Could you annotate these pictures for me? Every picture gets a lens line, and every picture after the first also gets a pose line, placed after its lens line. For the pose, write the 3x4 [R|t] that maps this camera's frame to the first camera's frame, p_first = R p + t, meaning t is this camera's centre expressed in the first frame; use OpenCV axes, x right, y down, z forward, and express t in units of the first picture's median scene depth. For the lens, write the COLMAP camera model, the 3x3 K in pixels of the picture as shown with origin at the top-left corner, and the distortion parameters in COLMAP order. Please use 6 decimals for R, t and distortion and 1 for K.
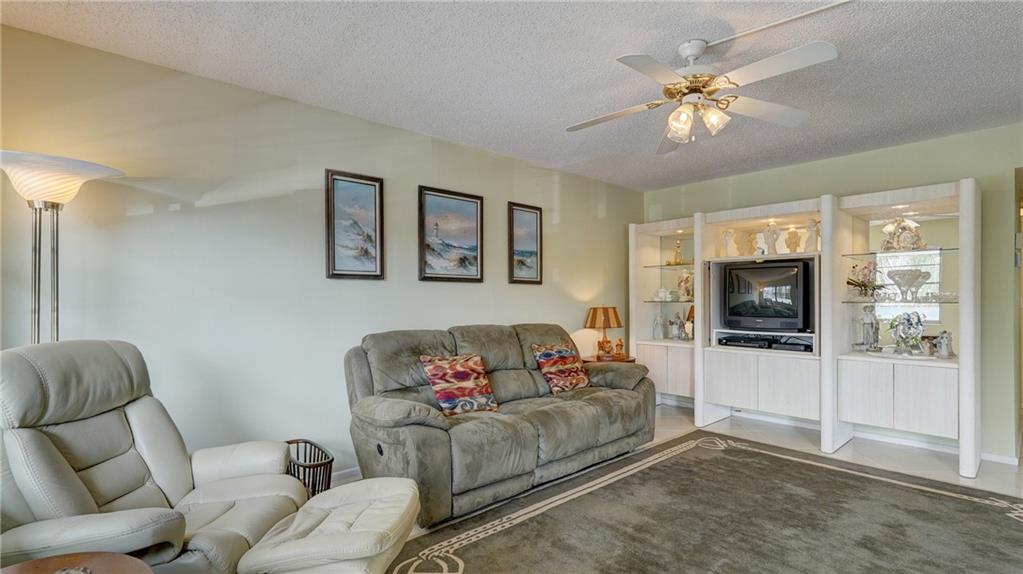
lens RADIAL K [[492.8, 0, 511.9], [0, 492.8, 299.1], [0, 0, 1]] dist [-0.000936, 0.000219]
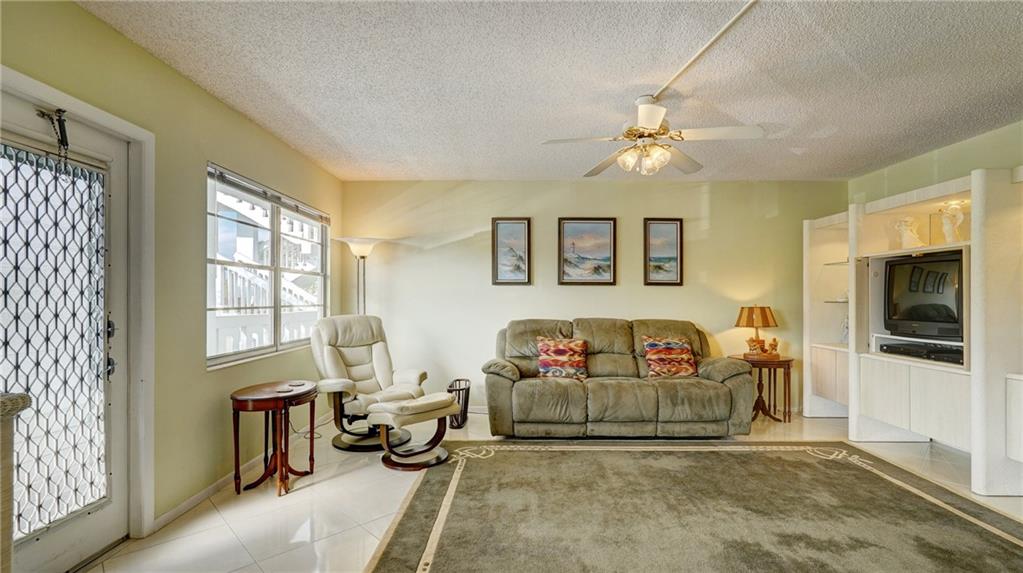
lens RADIAL K [[469.2, 0, 502.3], [0, 469.2, 295.2], [0, 0, 1]] dist [0.001665, 0.000609]
pose [[0.724504, 0.000251, -0.689271, 0.617199], [-0.004025, 0.999984, -0.003866, -0.002276], [0.689259, 0.005575, 0.724494, -0.084250]]
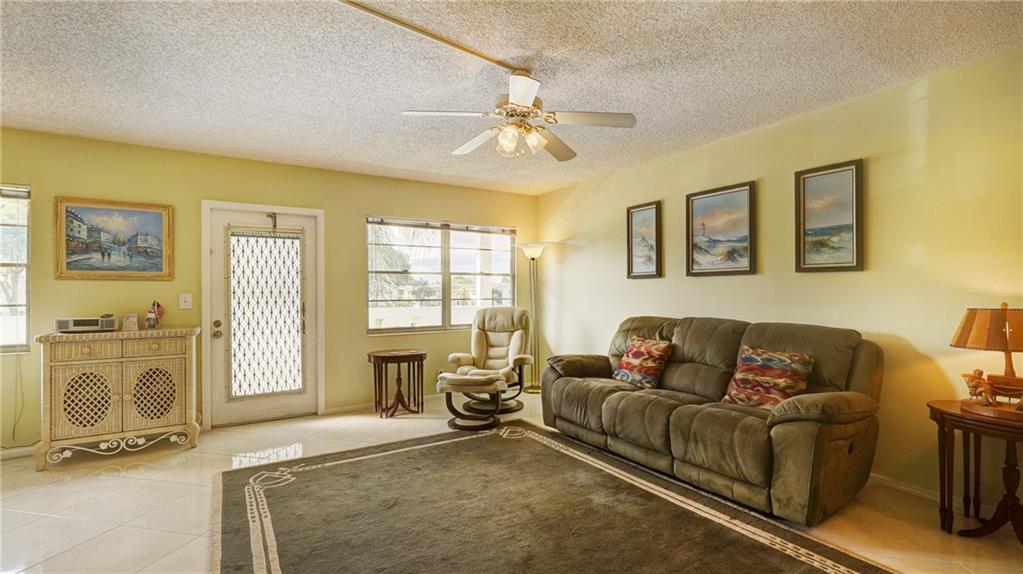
lens RADIAL K [[456.2, 0, 509.9], [0, 456.2, 292.7], [0, 0, 1]] dist [-0.005923, 0.001260]
pose [[-0.179648, 0.003105, -0.983726, 0.938792], [0.005007, 0.999985, 0.002242, -0.003546], [0.983718, -0.004523, -0.179661, 0.773745]]
